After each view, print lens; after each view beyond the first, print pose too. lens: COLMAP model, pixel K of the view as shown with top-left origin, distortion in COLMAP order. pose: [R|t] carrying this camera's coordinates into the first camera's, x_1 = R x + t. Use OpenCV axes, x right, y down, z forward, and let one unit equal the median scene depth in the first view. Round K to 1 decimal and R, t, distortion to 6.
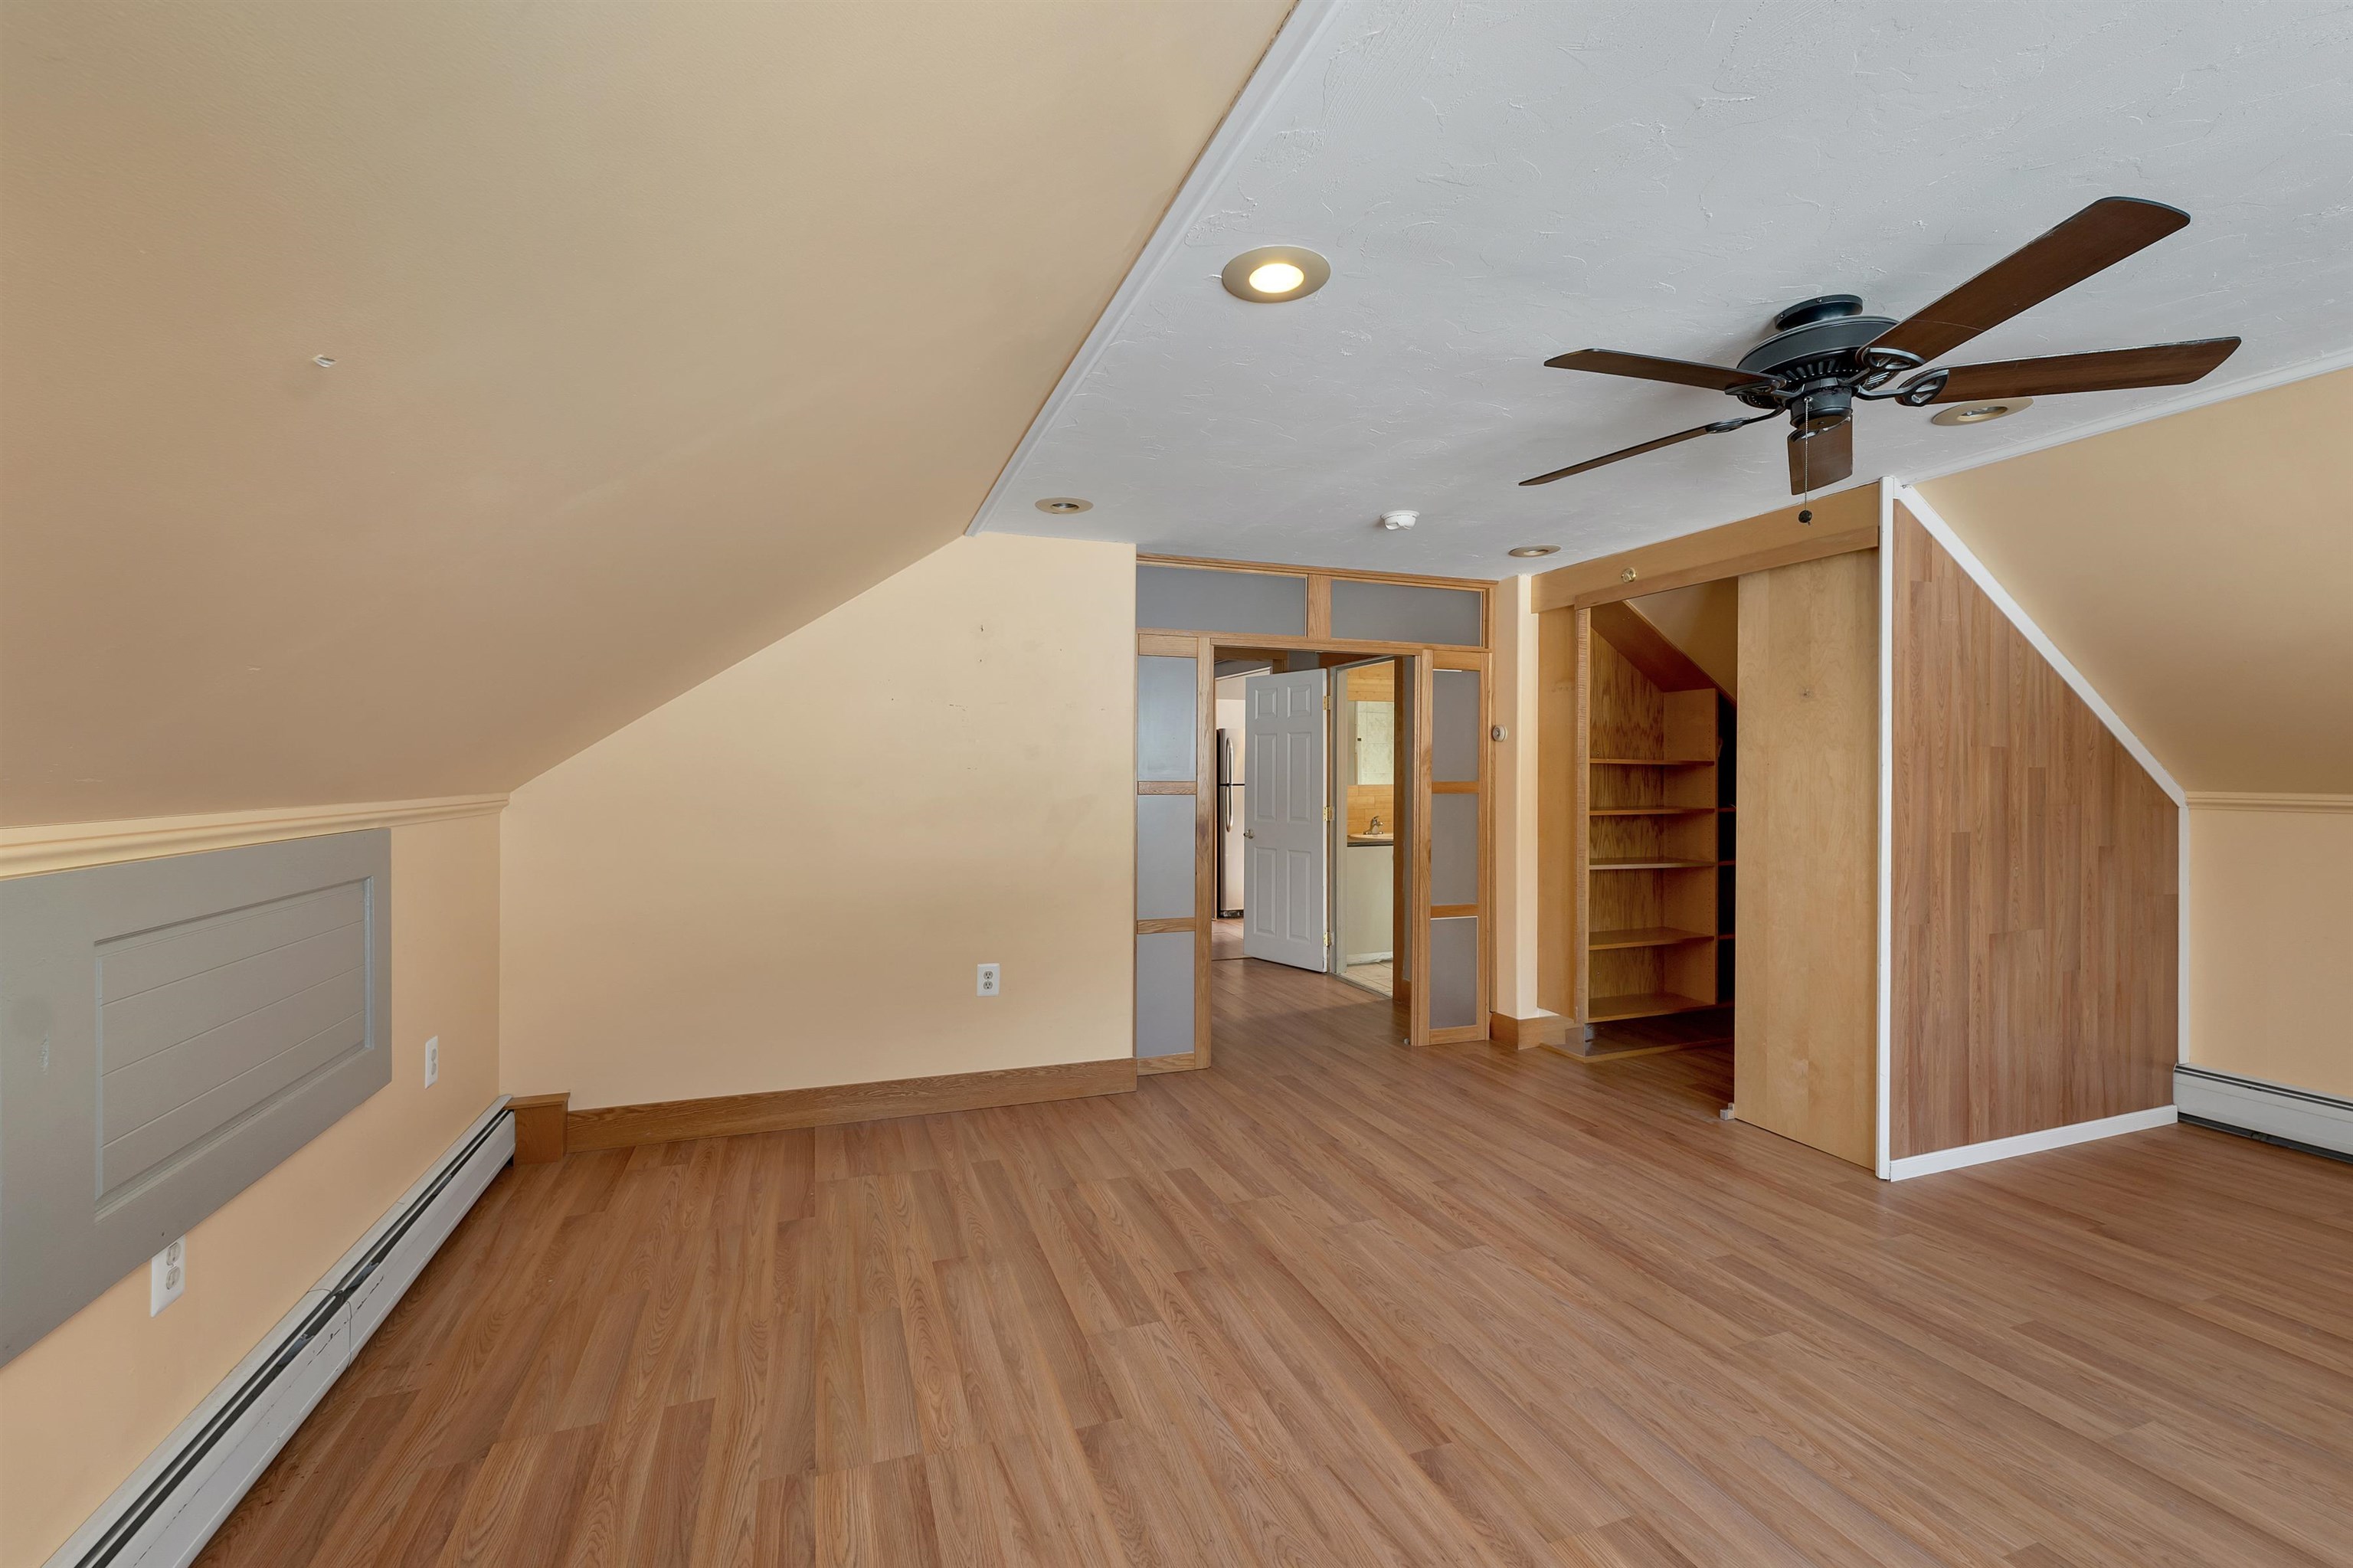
lens RADIAL K [[985.7, 0, 1187.7], [0, 985.7, 782.0], [0, 0, 1]] dist [0.002773, 0.000228]
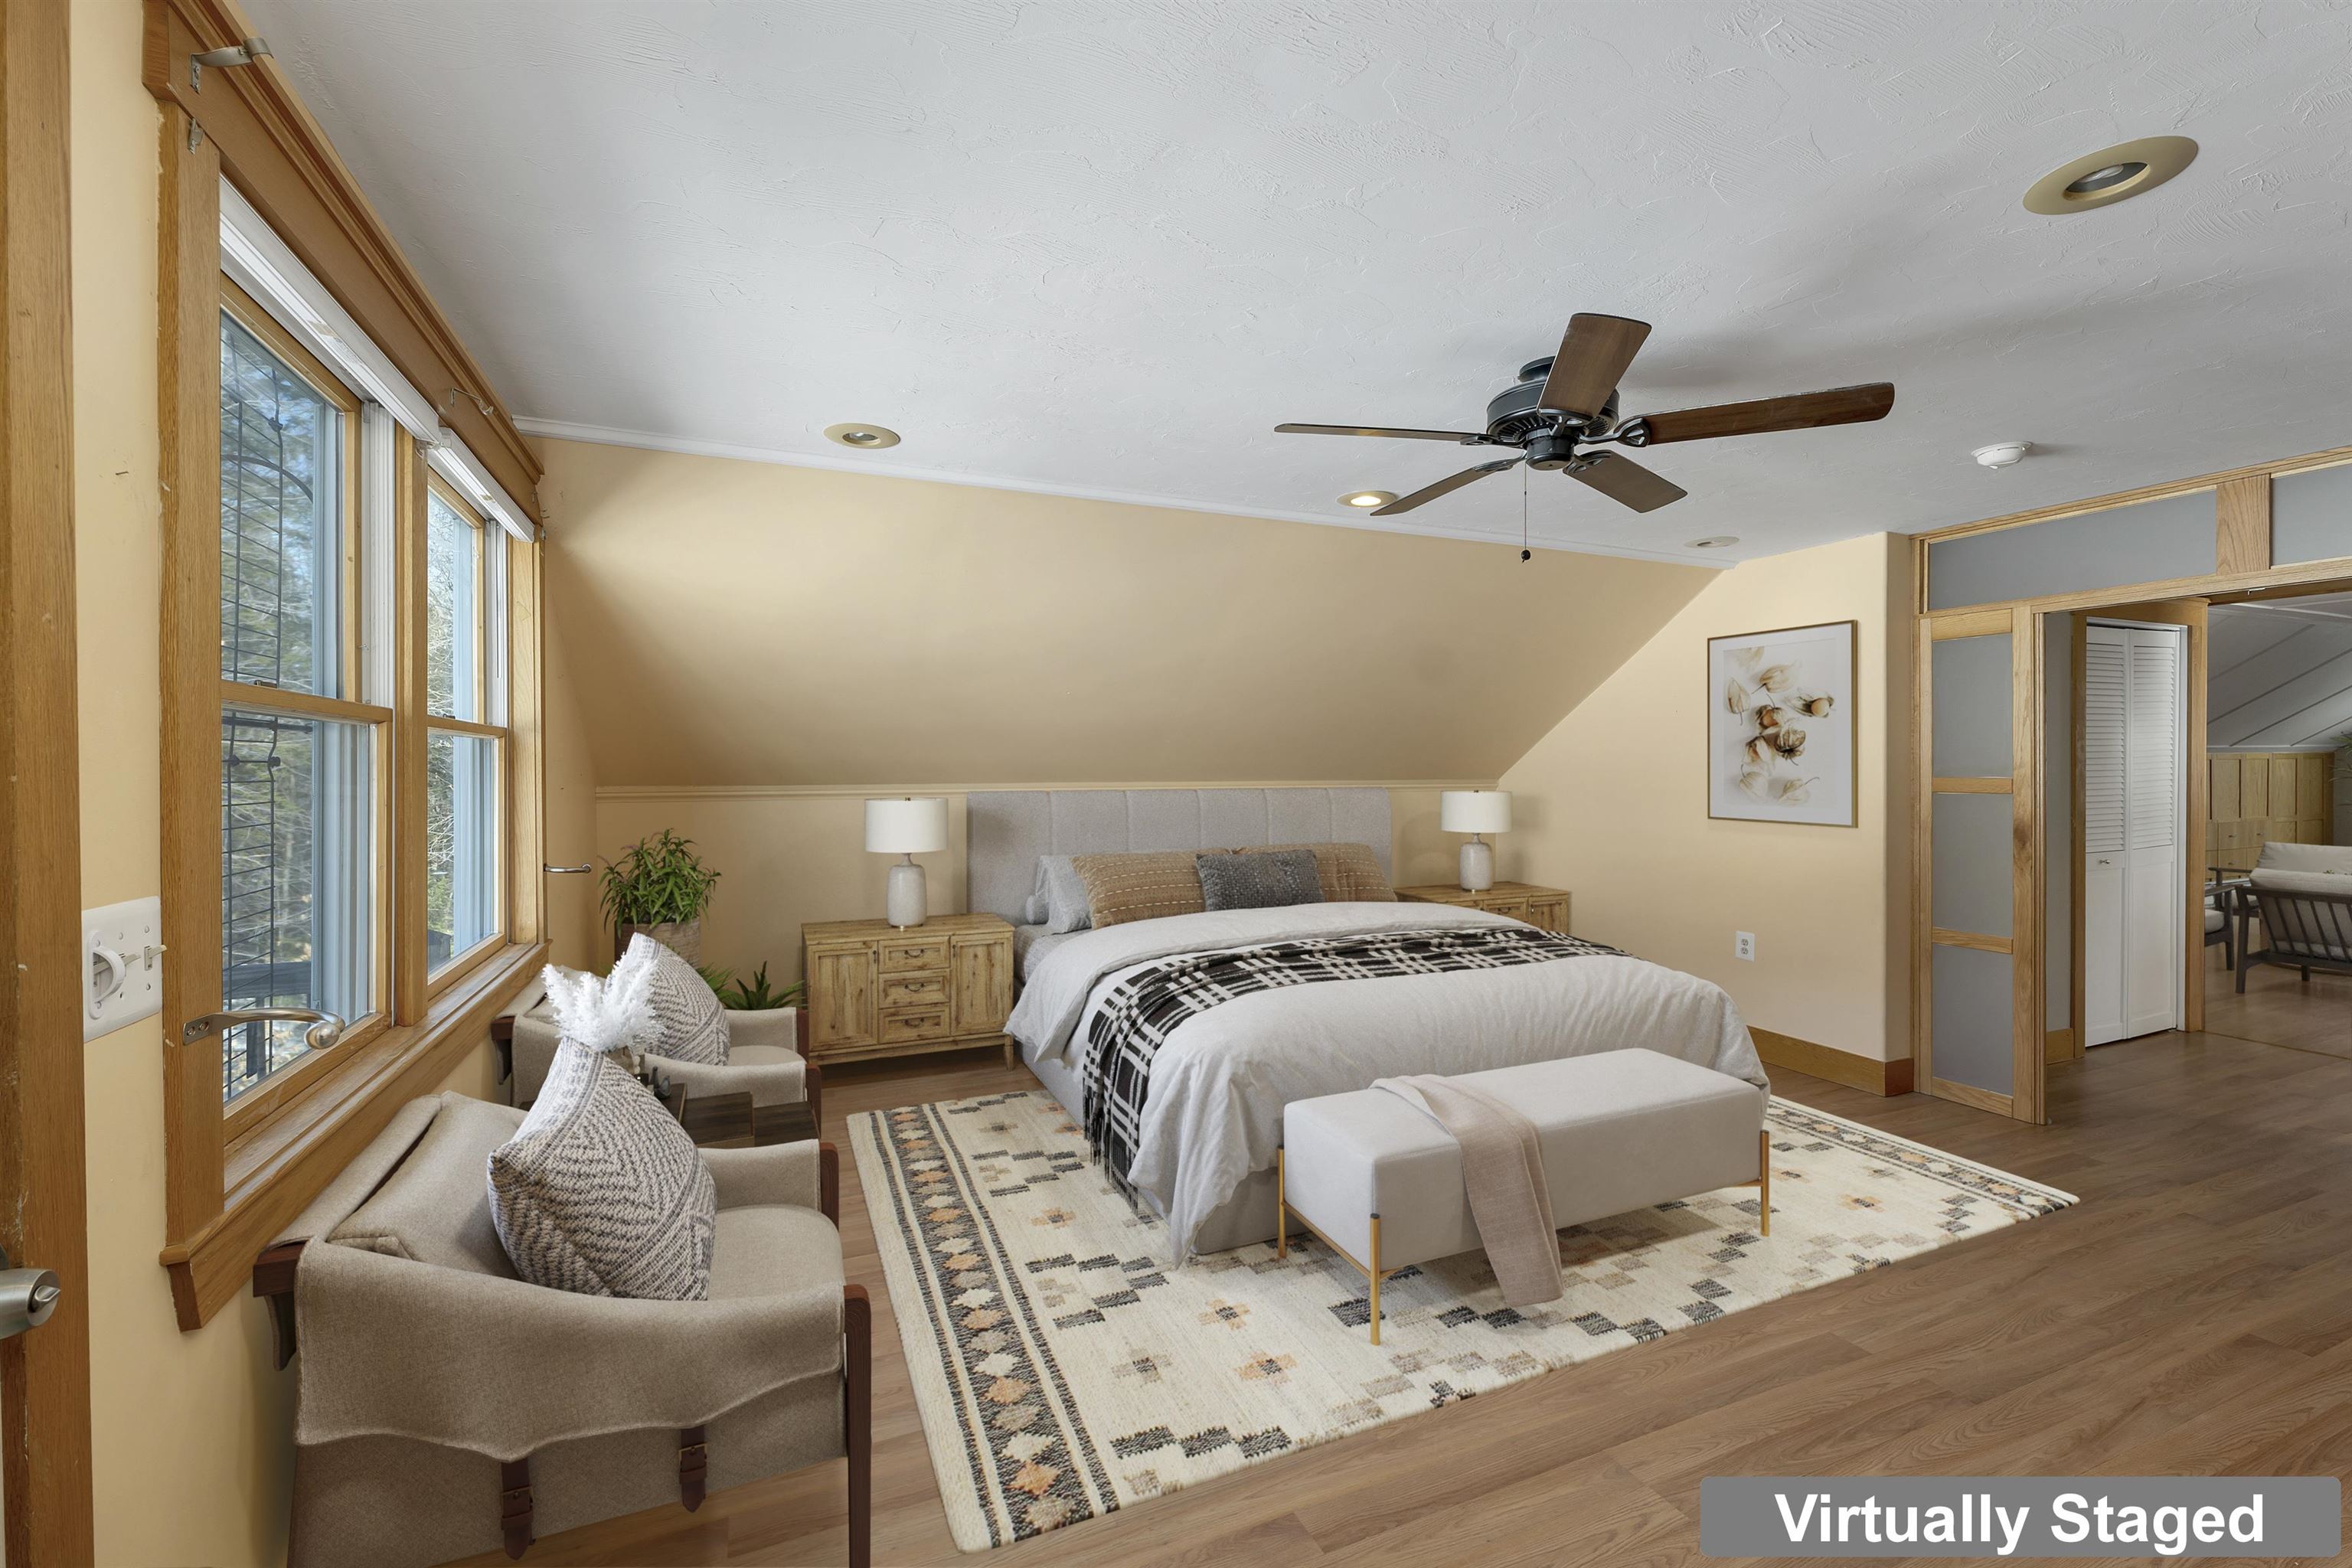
lens RADIAL K [[985.3, 0, 1173.5], [0, 985.3, 778.5], [0, 0, 1]] dist [0.002773, 0.000228]
pose [[0.044942, 0.000351, -0.998990, 1.805771], [-0.001668, 0.999999, 0.000276, 0.003274], [0.998988, 0.001654, 0.044942, 0.514620]]
